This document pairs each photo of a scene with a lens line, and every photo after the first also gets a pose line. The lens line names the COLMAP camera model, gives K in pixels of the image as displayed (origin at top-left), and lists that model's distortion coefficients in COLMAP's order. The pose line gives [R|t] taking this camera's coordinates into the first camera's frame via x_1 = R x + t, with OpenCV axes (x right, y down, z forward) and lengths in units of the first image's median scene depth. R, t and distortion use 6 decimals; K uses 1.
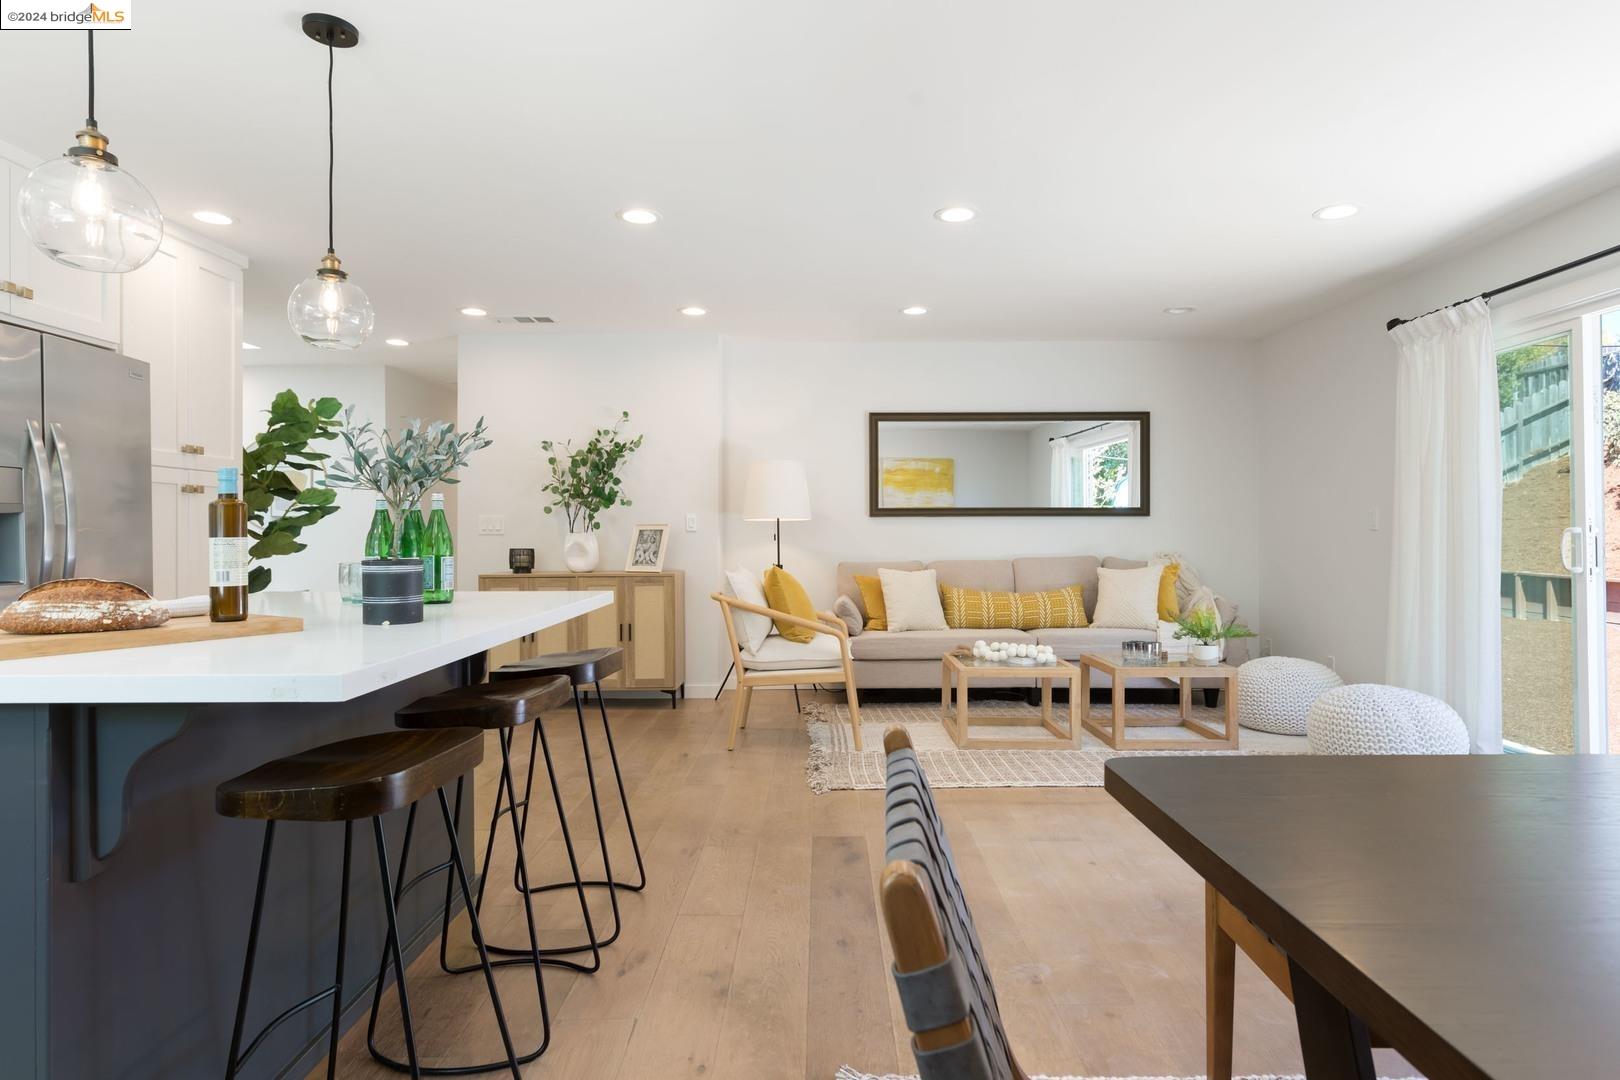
lens RADIAL K [[903.4, 0, 814.8], [0, 903.4, 538.2], [0, 0, 1]] dist [0.003354, -0.000010]
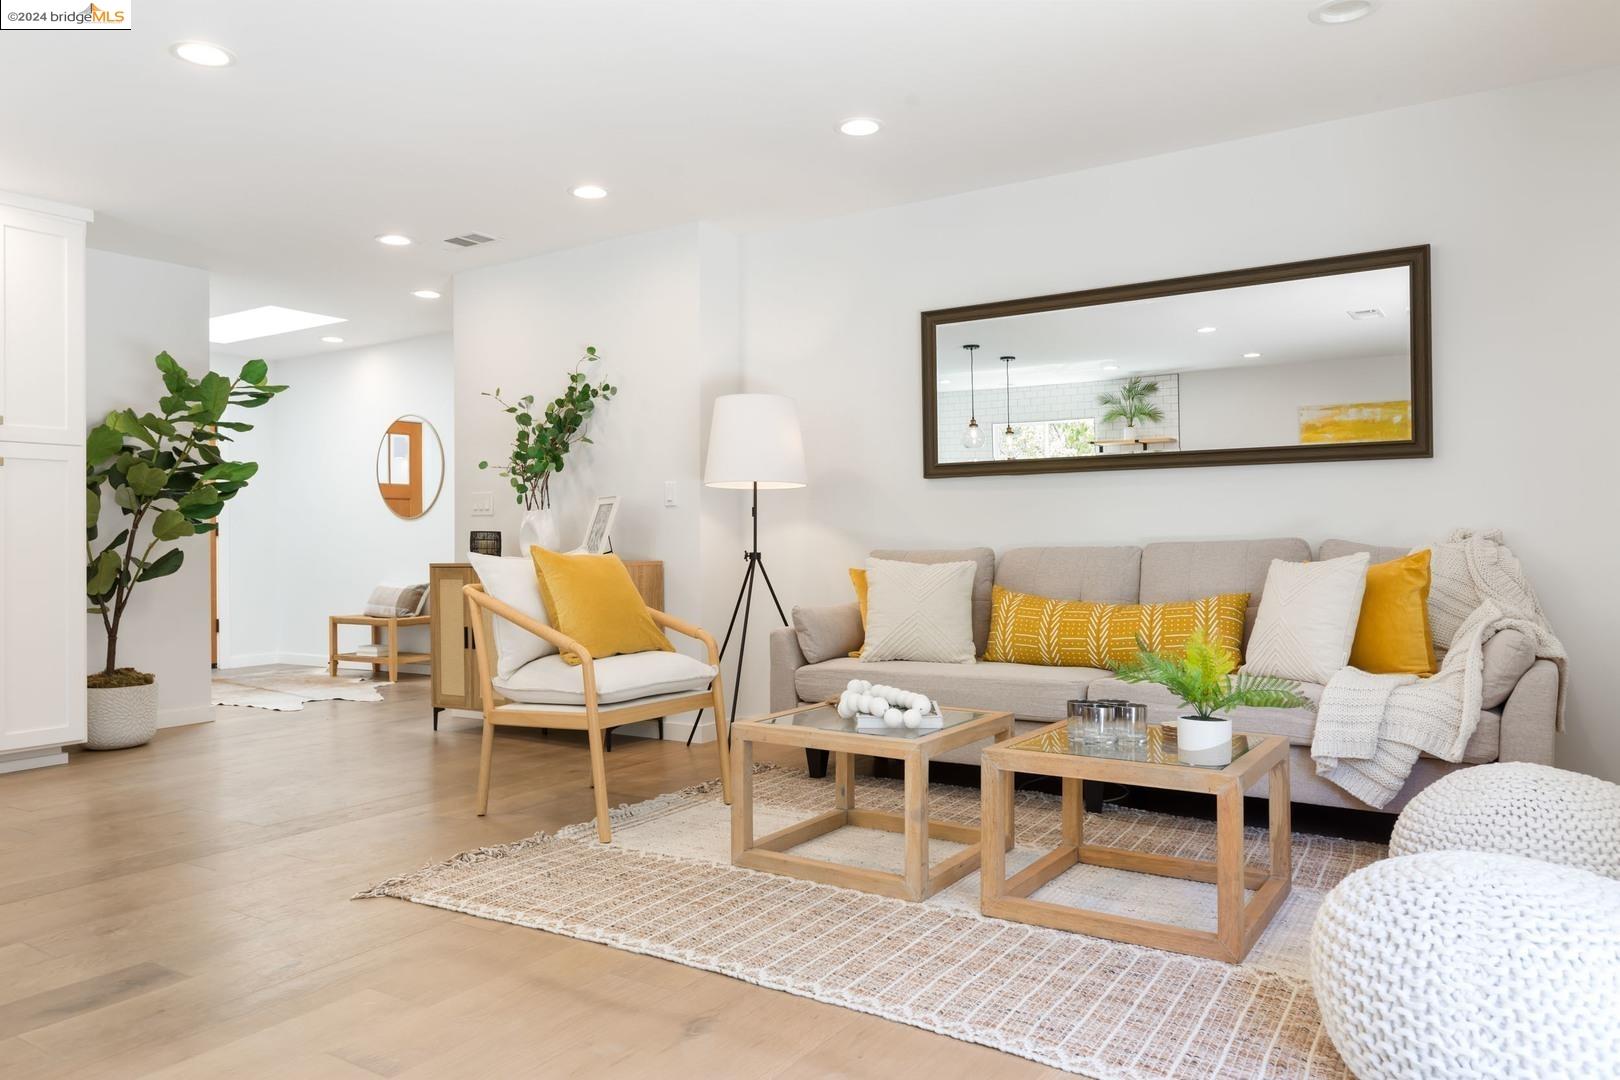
lens RADIAL K [[1111.6, 0, 814.5], [0, 1111.6, 541.8], [0, 0, 1]] dist [0.002783, 0.001309]
pose [[0.840998, -0.003736, -0.541025, 0.448744], [0.002902, 0.999993, -0.002394, 0.023941], [0.541030, 0.000443, 0.841003, 0.335119]]
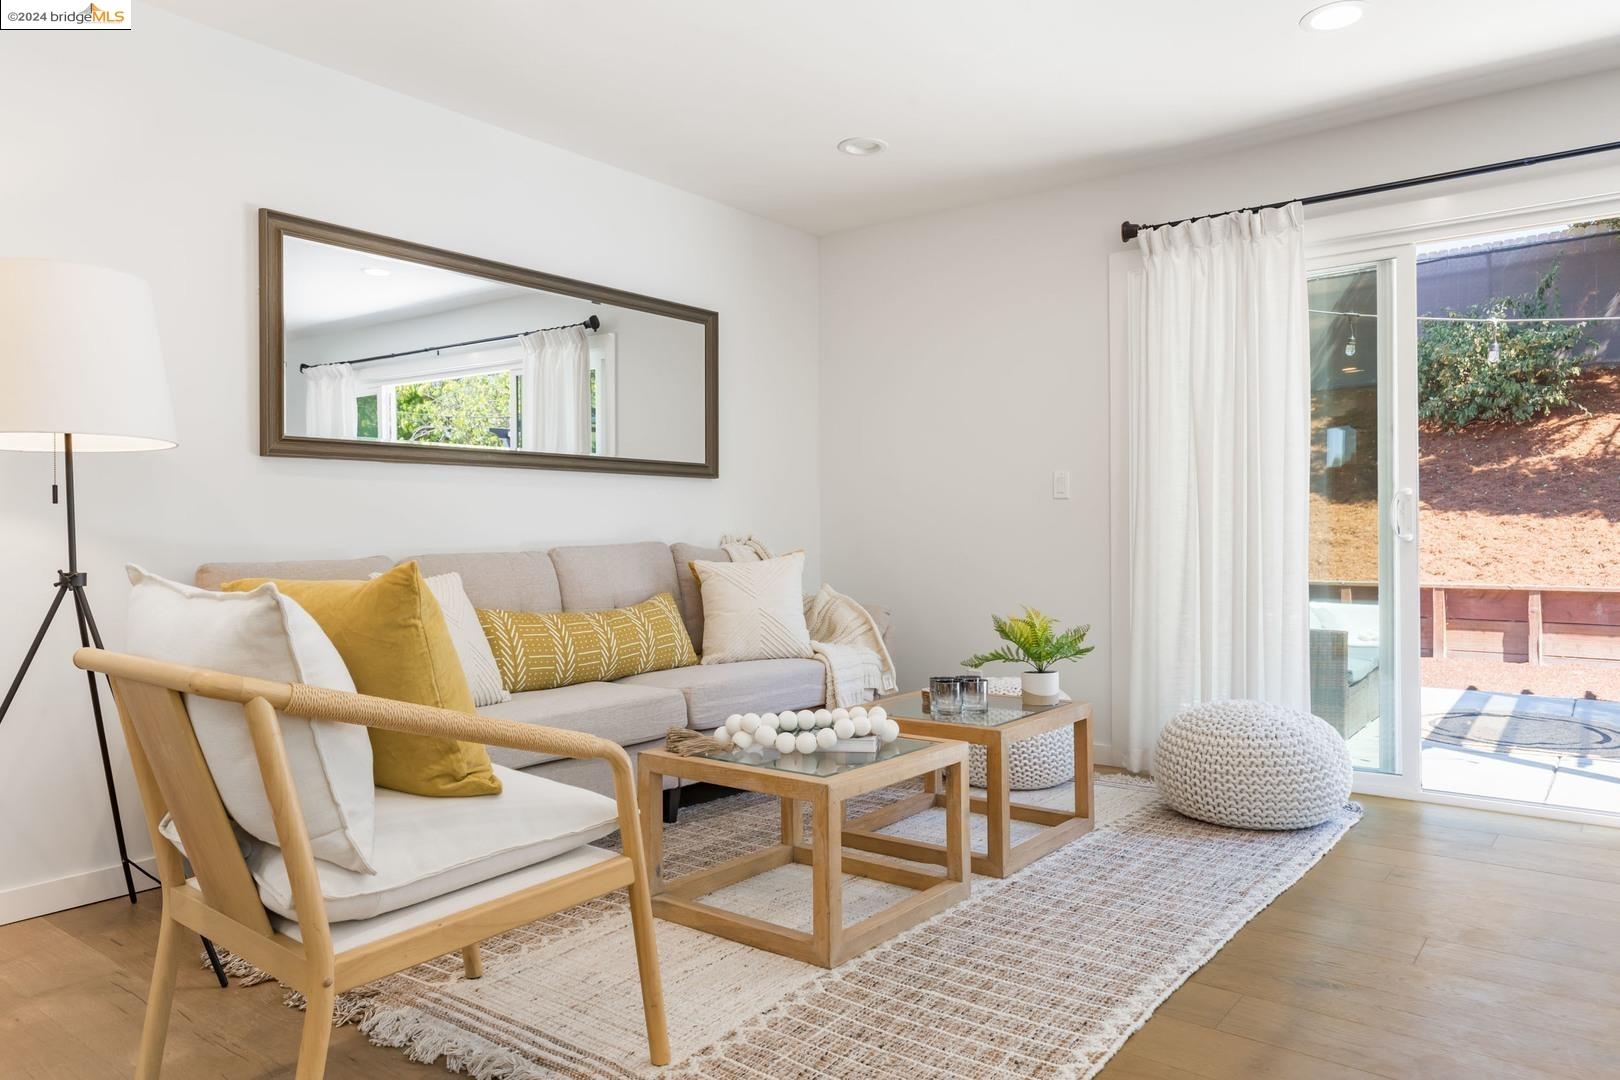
lens RADIAL K [[1075.7, 0, 823.5], [0, 1075.7, 538.1], [0, 0, 1]] dist [0.000825, 0.000561]
pose [[0.604796, -0.006904, 0.796351, -0.197493], [0.008954, 0.999958, 0.001869, 0.018001], [-0.796330, 0.006000, 0.604832, 0.526428]]
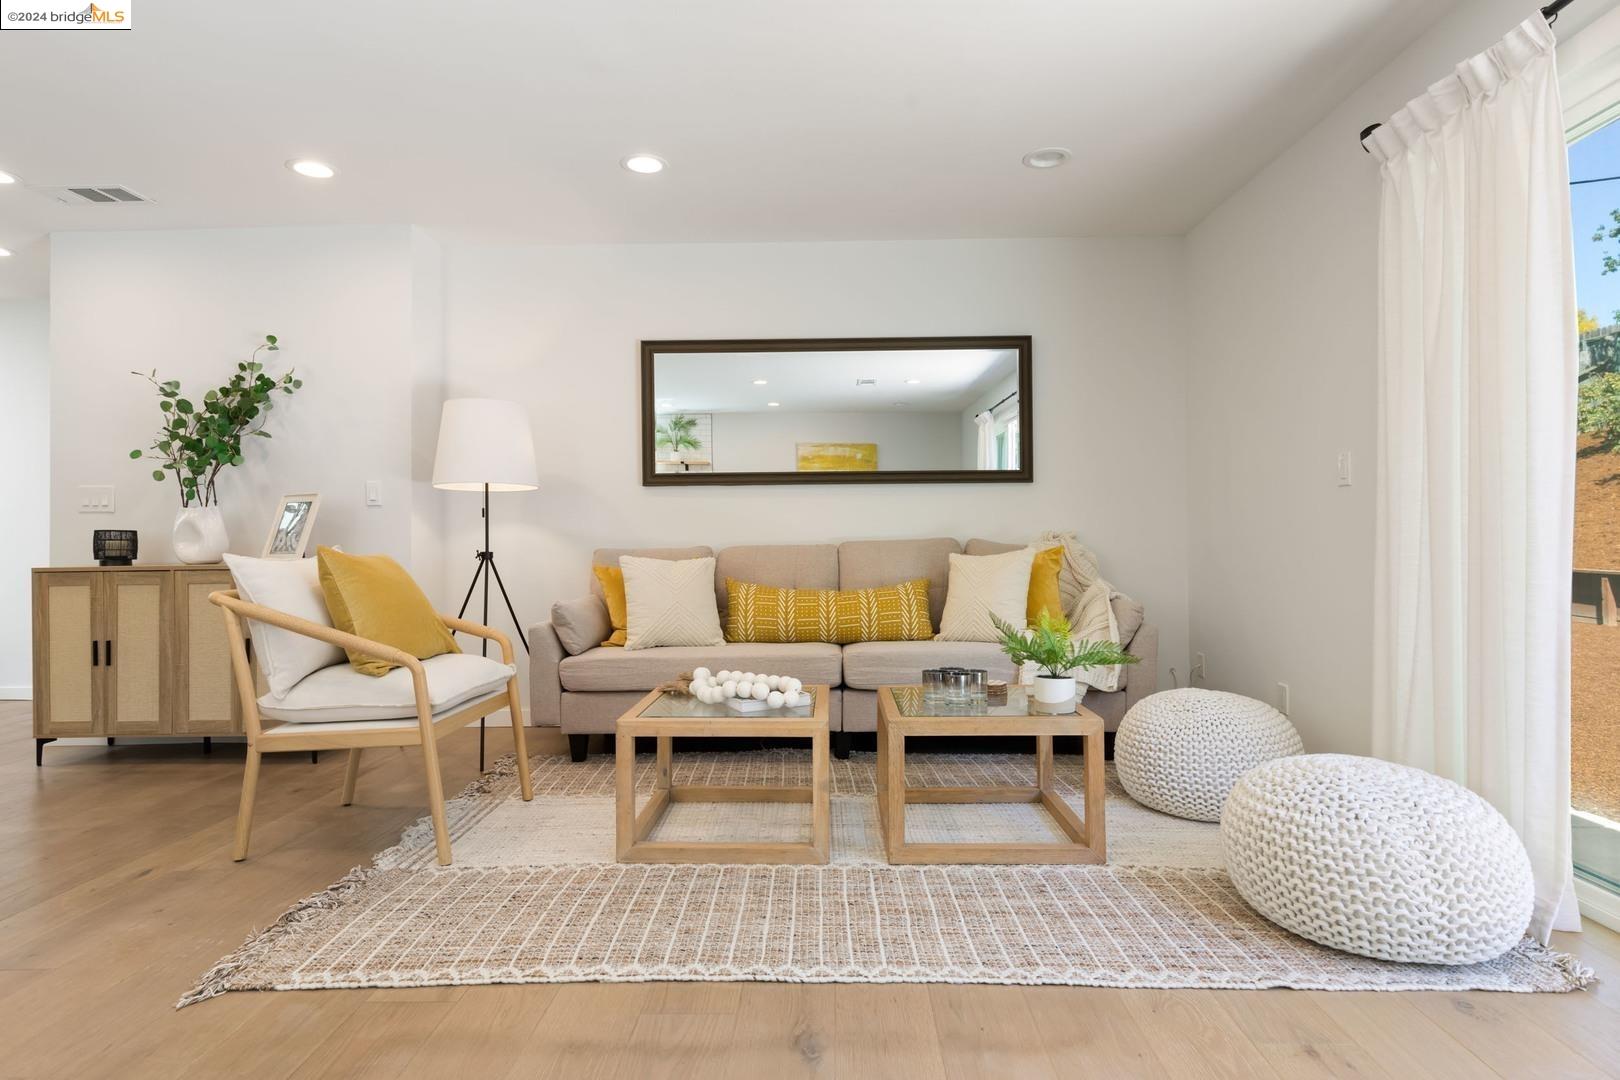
lens RADIAL K [[850.2, 0, 817.6], [0, 850.2, 534.5], [0, 0, 1]] dist [-0.001216, -0.000329]
pose [[0.999885, -0.006054, -0.013925, 0.226626], [0.005927, 0.999941, -0.009147, 0.023914], [0.013980, 0.009064, 0.999861, 0.353395]]
